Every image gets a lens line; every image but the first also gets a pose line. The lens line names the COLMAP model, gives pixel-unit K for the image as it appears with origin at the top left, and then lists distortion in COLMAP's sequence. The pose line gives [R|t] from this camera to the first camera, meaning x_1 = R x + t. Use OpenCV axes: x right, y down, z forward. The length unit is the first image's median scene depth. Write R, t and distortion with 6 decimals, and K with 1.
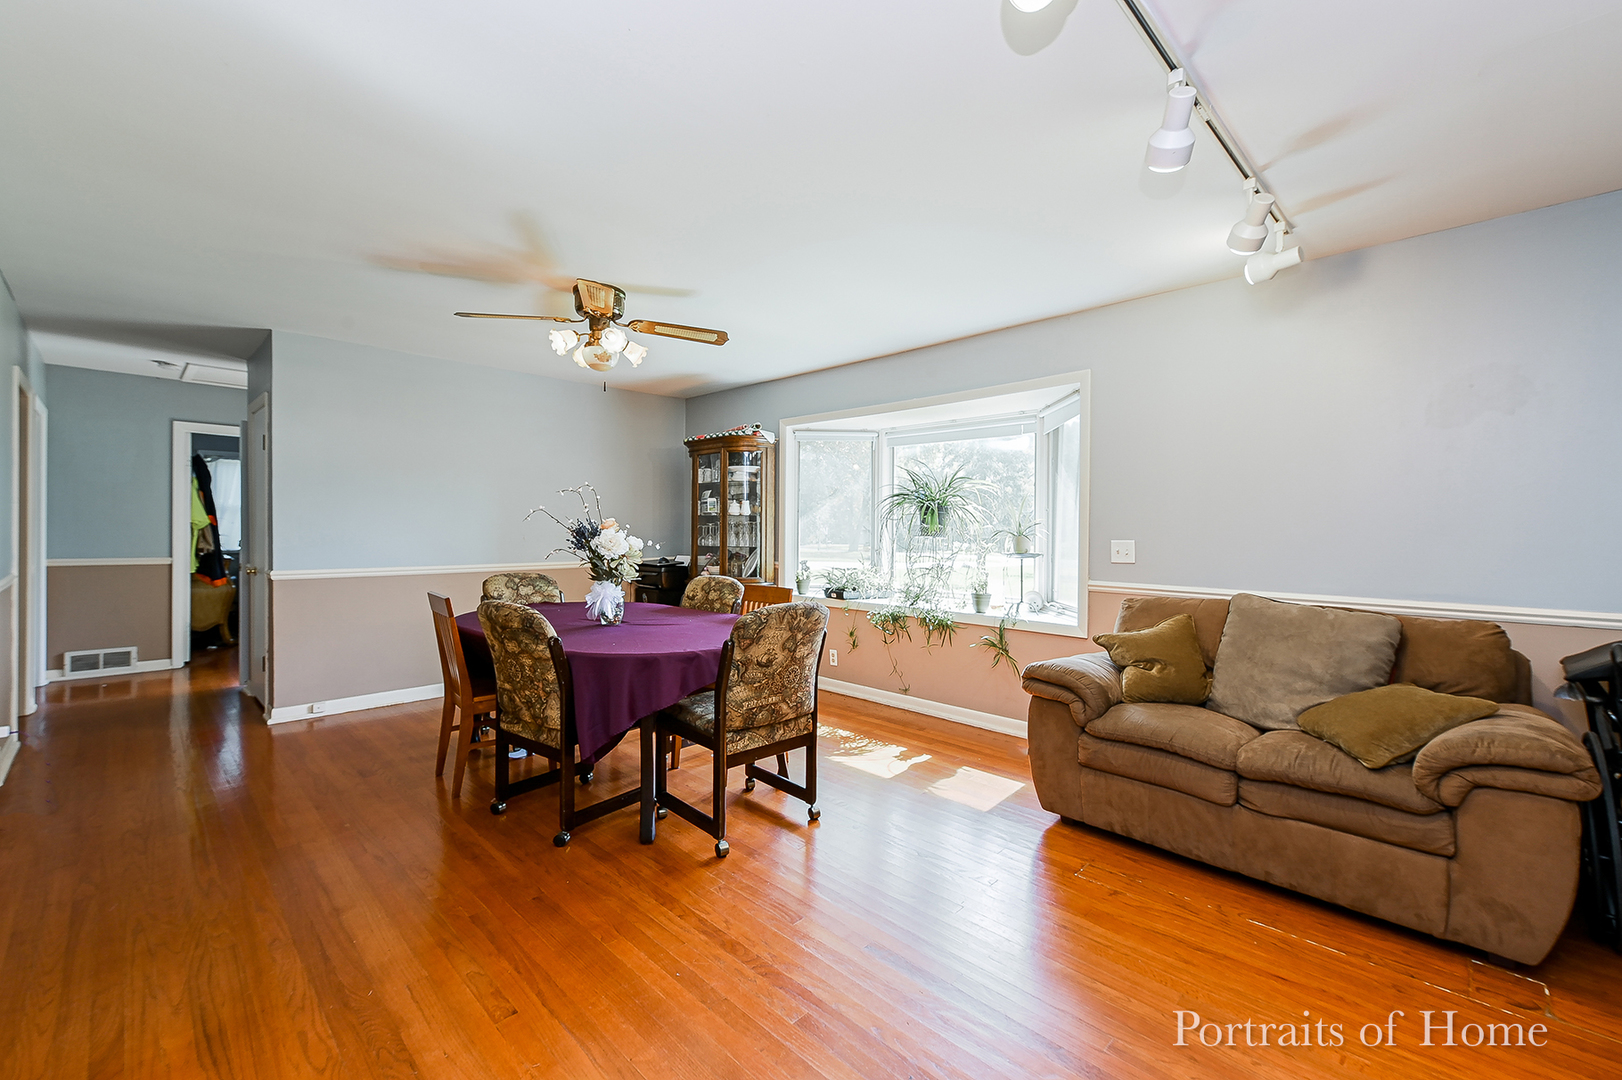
lens RADIAL K [[705.3, 0, 815.0], [0, 705.3, 533.2], [0, 0, 1]] dist [0.001416, 0.000313]
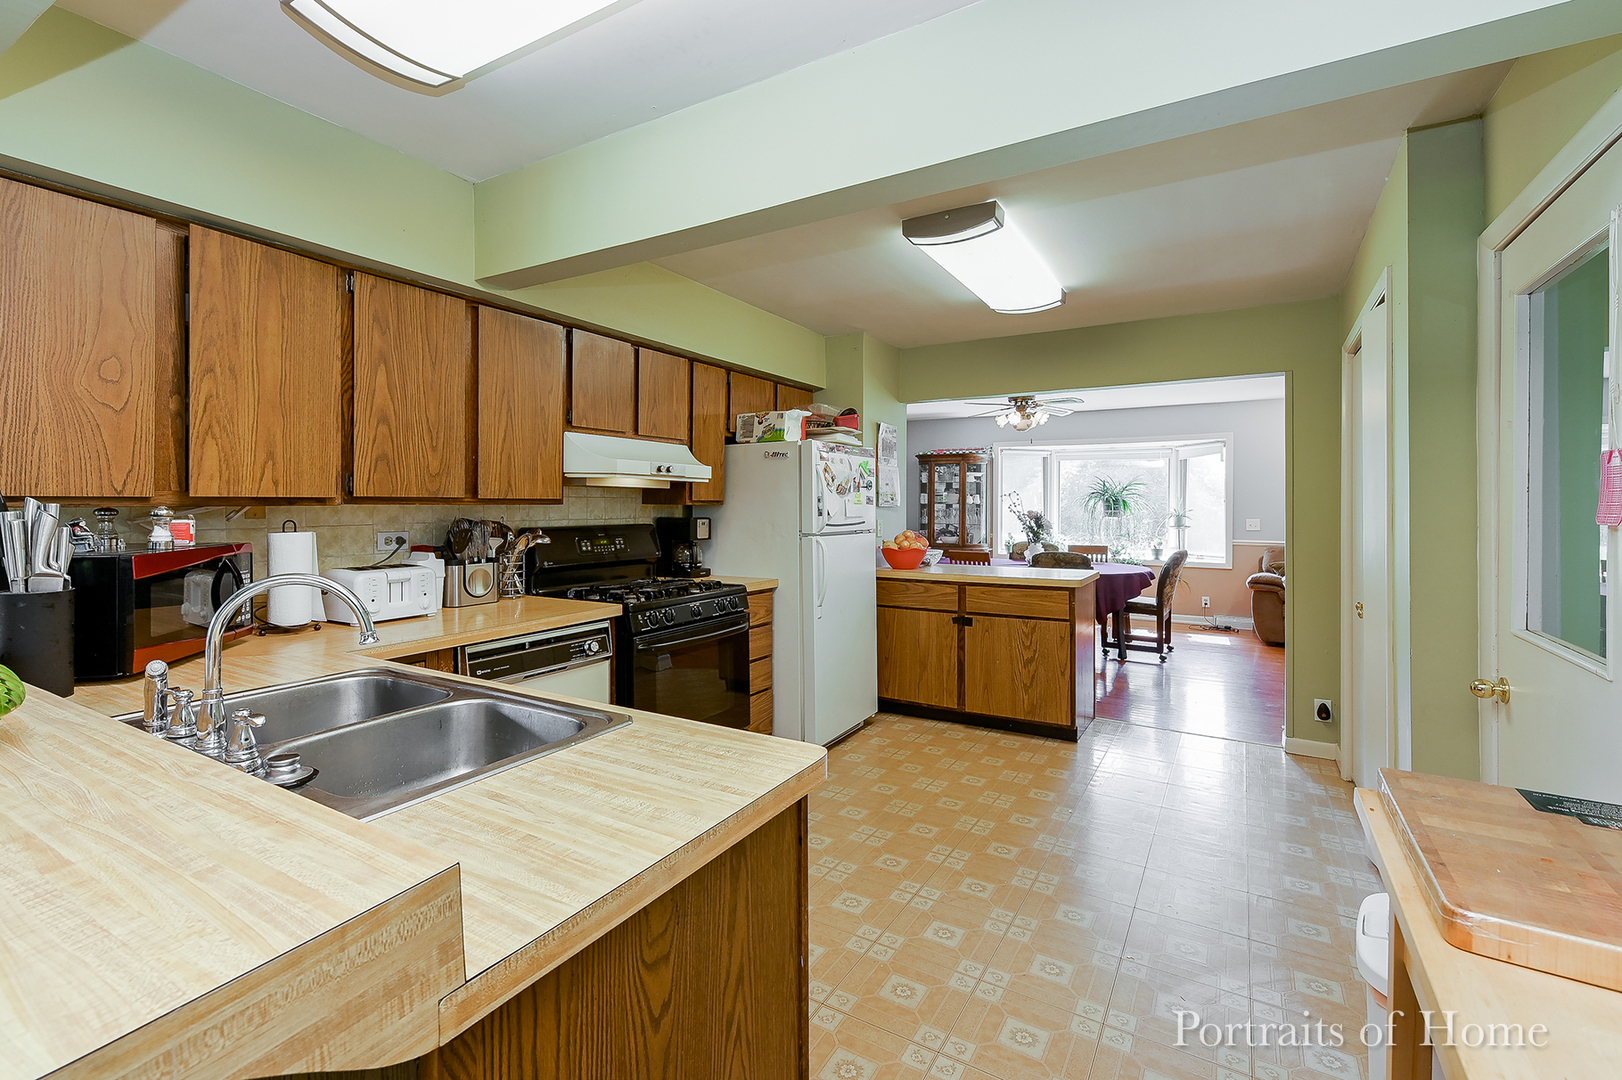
lens RADIAL K [[762.5, 0, 717.5], [0, 762.5, 525.8], [0, 0, 1]] dist [0.000405, -0.000023]
pose [[0.981662, -0.014391, 0.190088, -1.141934], [0.008543, 0.999466, 0.031545, -0.041617], [-0.190441, -0.029343, 0.981260, -0.651983]]
